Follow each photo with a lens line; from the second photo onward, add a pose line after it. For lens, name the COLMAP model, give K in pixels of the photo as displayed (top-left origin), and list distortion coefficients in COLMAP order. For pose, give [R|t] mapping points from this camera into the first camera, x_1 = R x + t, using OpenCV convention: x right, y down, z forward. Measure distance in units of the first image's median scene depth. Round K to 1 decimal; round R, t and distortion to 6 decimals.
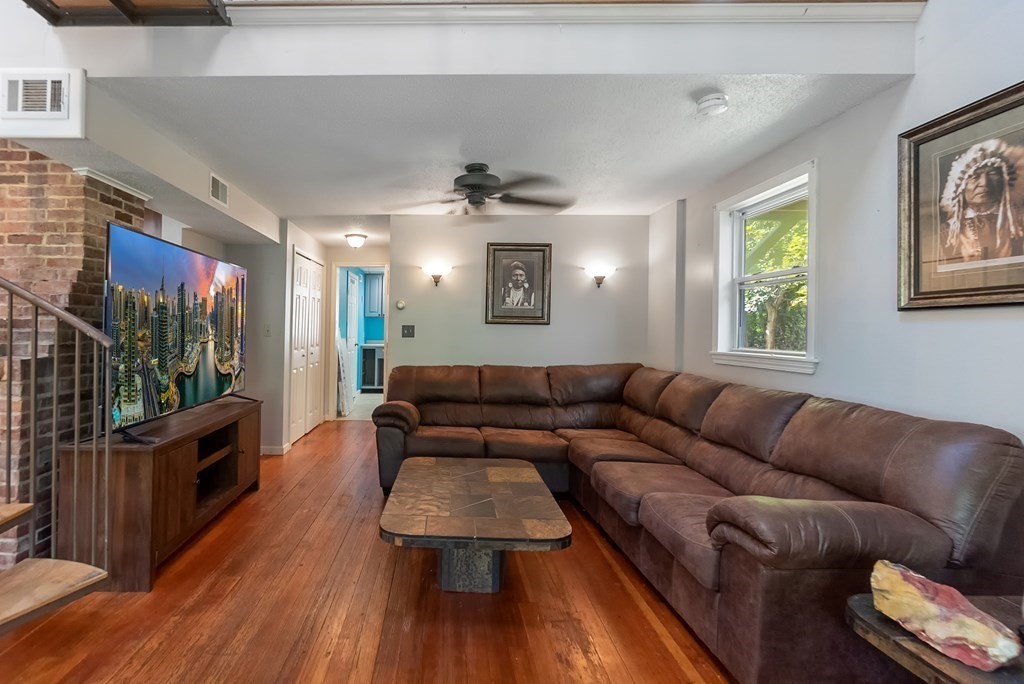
lens RADIAL K [[493.6, 0, 427.8], [0, 493.6, 326.1], [0, 0, 1]] dist [-0.005016, 0.000276]
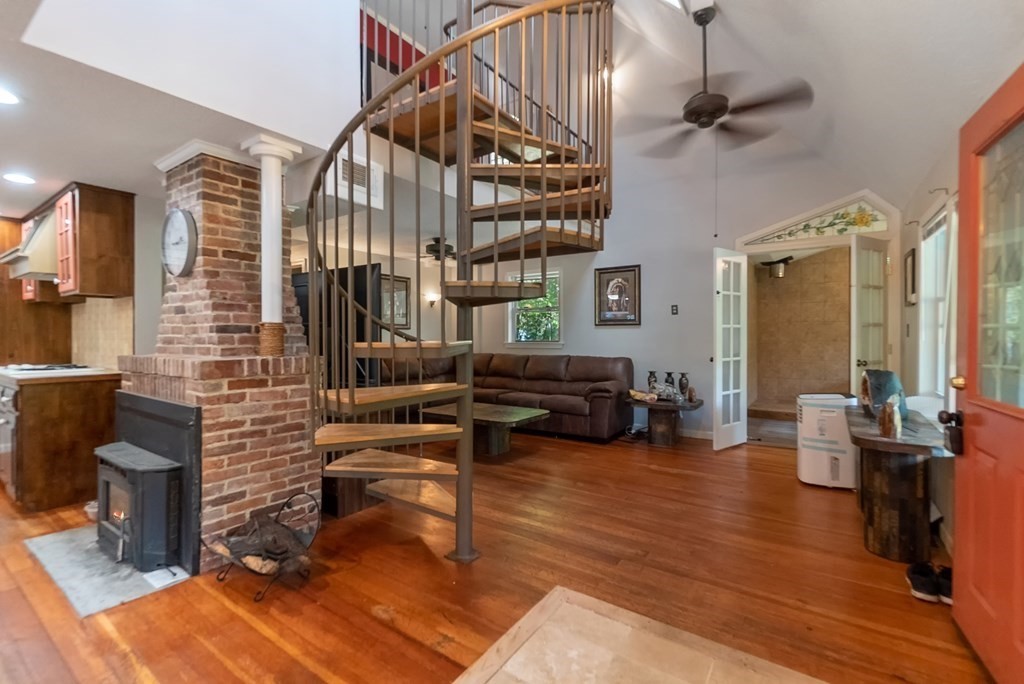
lens RADIAL K [[463.3, 0, 497.4], [0, 463.3, 336.0], [0, 0, 1]] dist [-0.001010, -0.000377]
pose [[0.561373, -0.012431, 0.827470, -1.373811], [-0.001644, 0.999868, 0.016136, -0.007749], [-0.827561, -0.010418, 0.561279, -0.105148]]
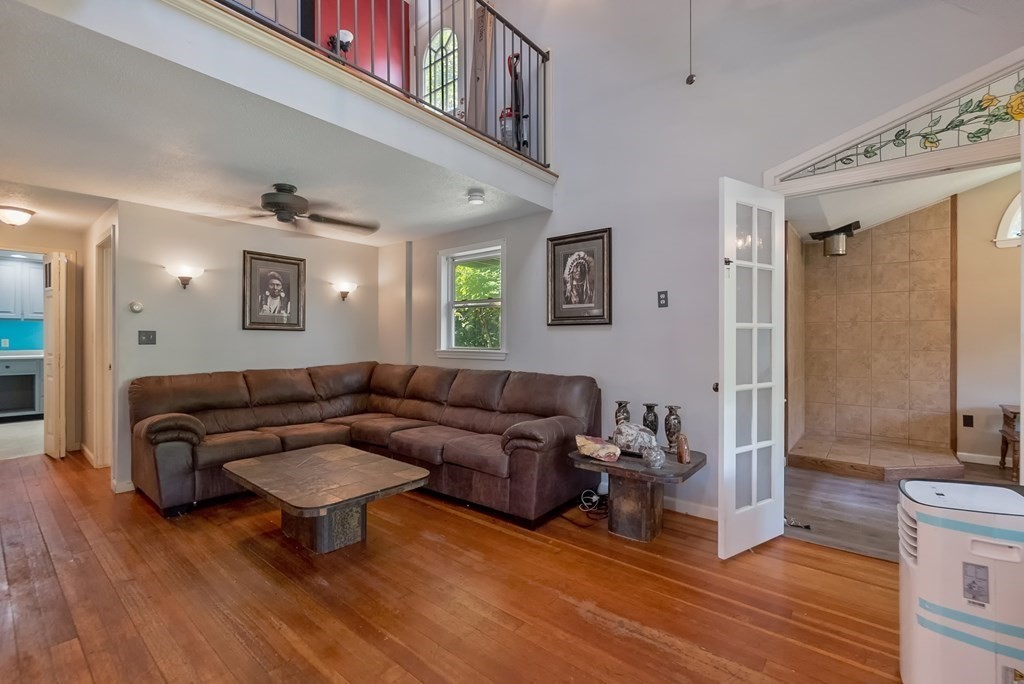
lens RADIAL K [[459.4, 0, 515.6], [0, 459.4, 338.8], [0, 0, 1]] dist [-0.001093, 0.000485]
pose [[0.604246, -0.009517, 0.796741, -0.475738], [-0.003485, 0.999888, 0.014587, -0.002755], [-0.796790, -0.011591, 0.604145, -0.033013]]
